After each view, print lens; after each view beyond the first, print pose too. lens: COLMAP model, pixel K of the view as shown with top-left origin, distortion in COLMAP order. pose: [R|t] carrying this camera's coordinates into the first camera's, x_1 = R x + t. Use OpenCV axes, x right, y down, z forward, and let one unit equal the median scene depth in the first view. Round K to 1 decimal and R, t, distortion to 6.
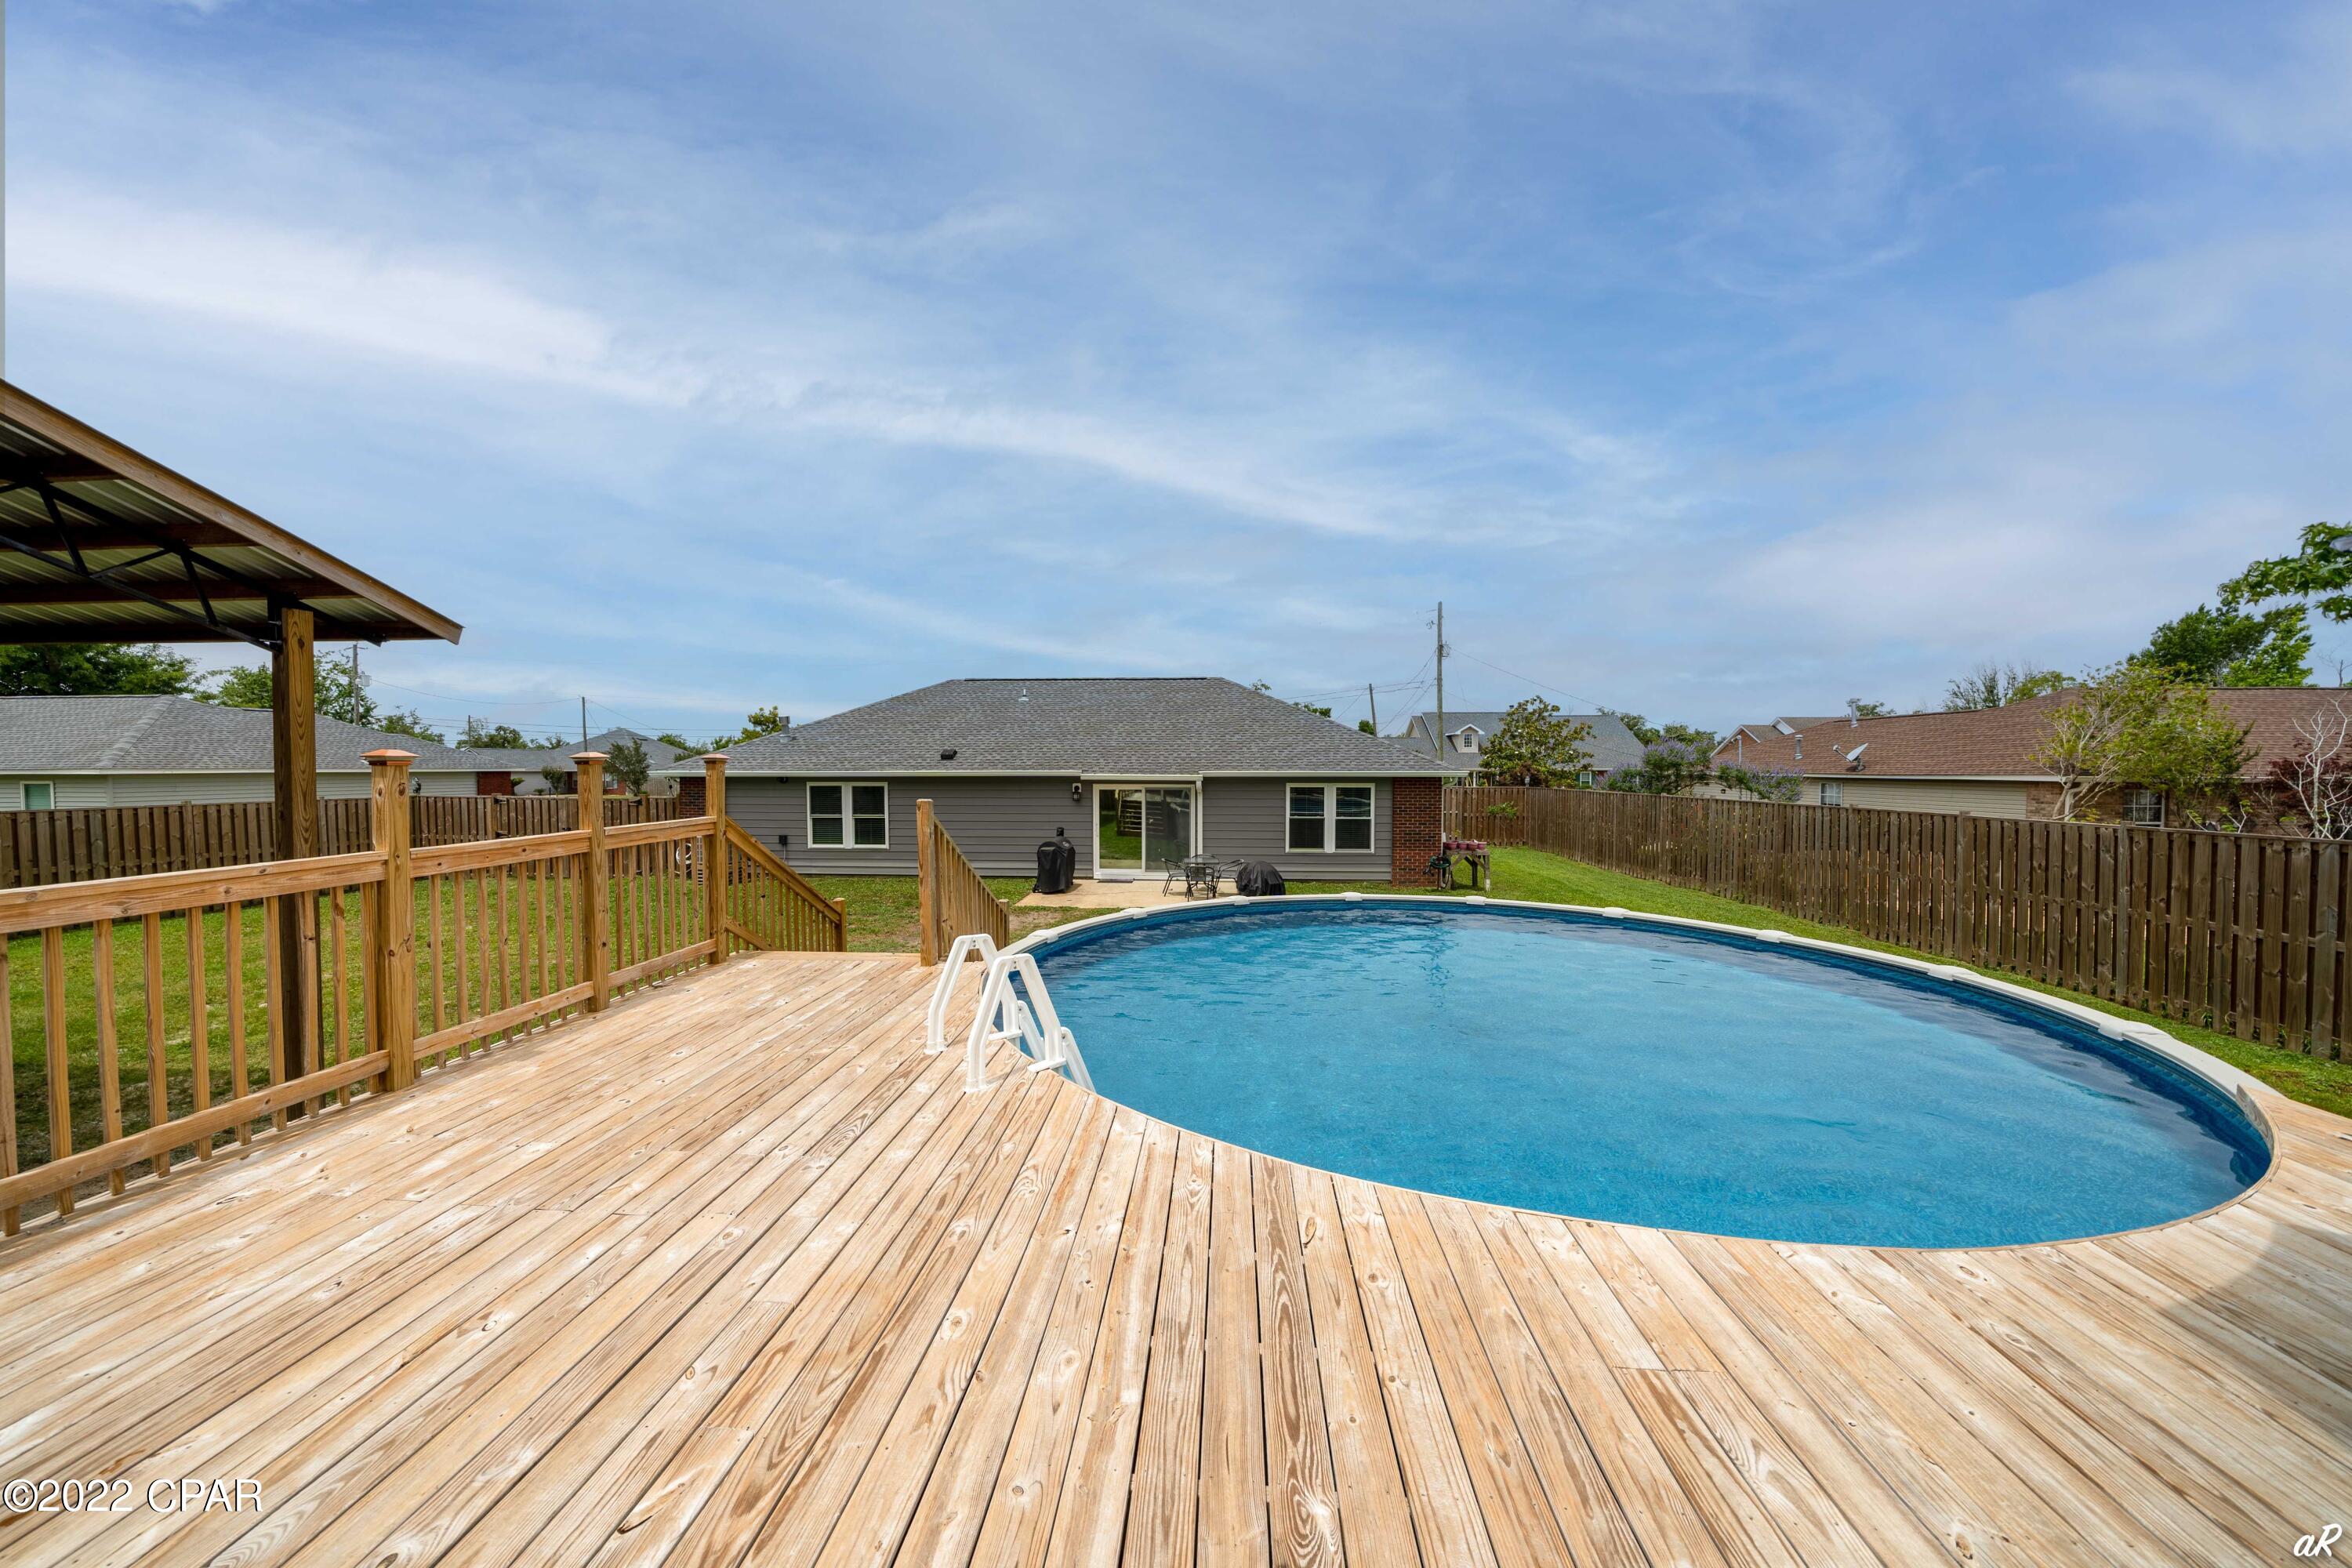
lens RADIAL K [[806.8, 0, 1167.6], [0, 806.8, 773.2], [0, 0, 1]] dist [-0.004941, -0.000909]
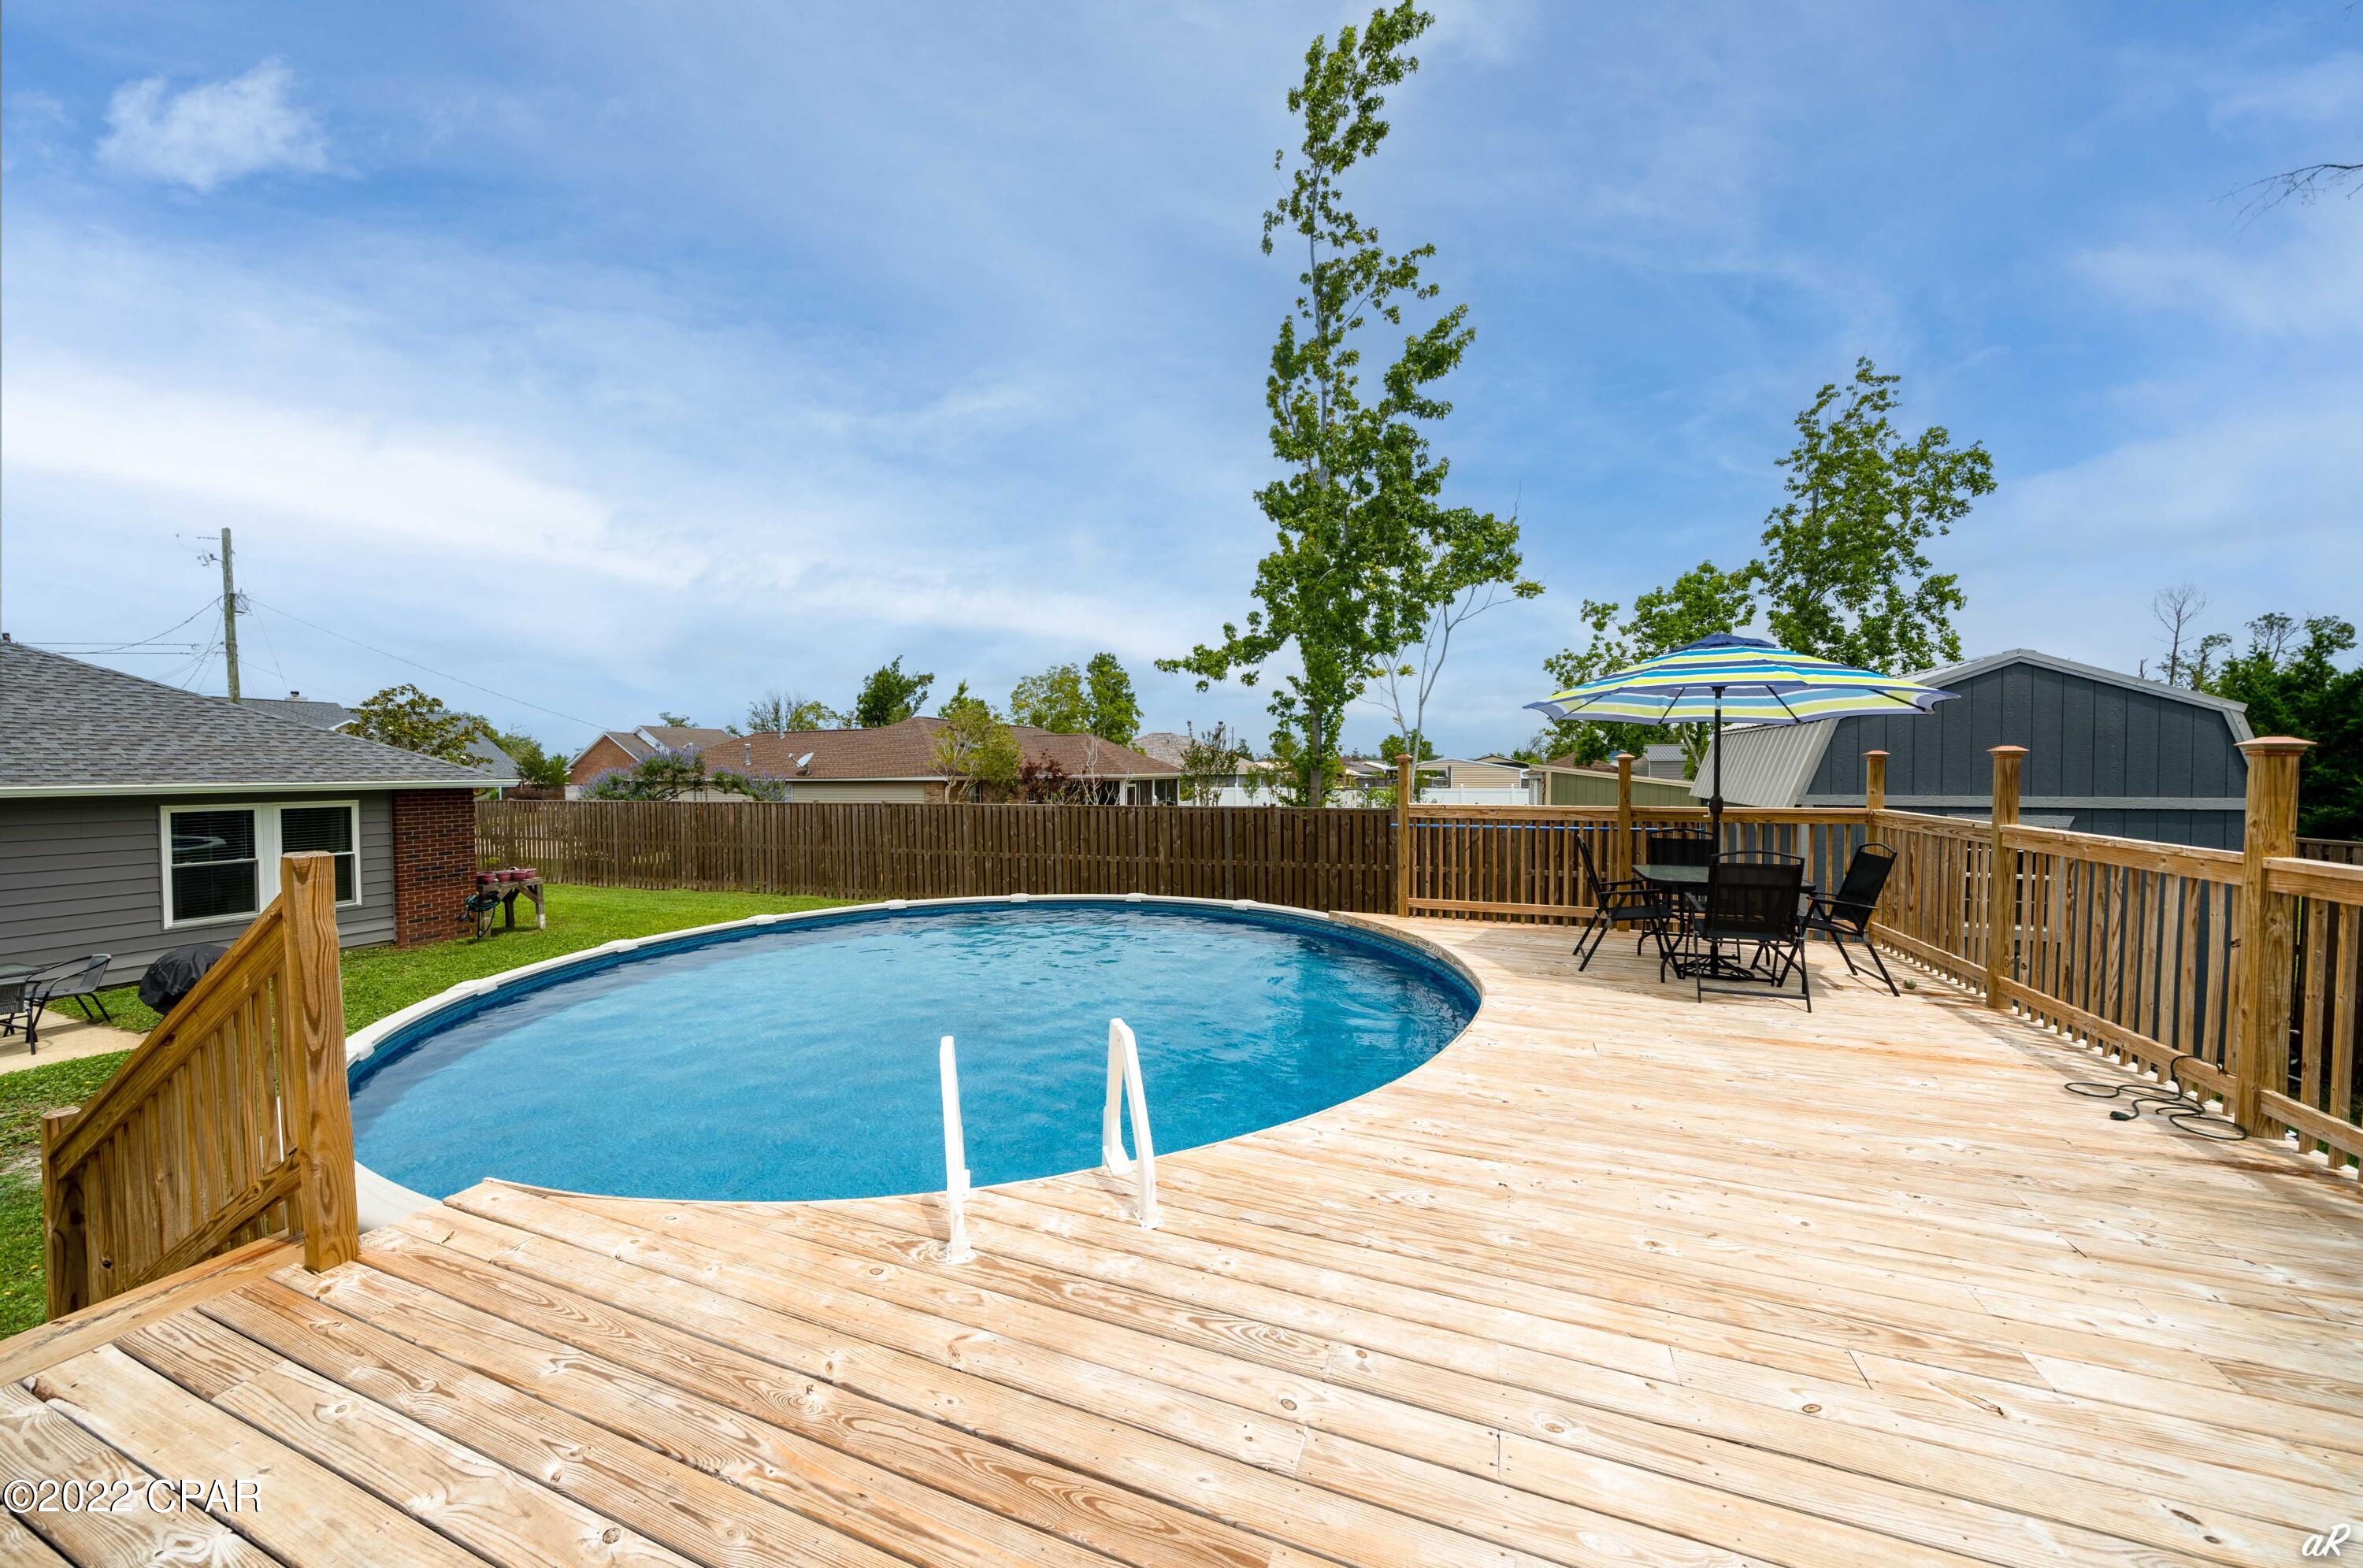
lens RADIAL K [[810.5, 0, 1175.0], [0, 810.5, 794.2], [0, 0, 1]] dist [-0.004941, -0.000909]
pose [[0.282595, -0.032582, 0.958686, -0.198967], [0.016690, 0.999439, 0.029047, -0.000465], [-0.959094, 0.007792, 0.282980, 0.171046]]
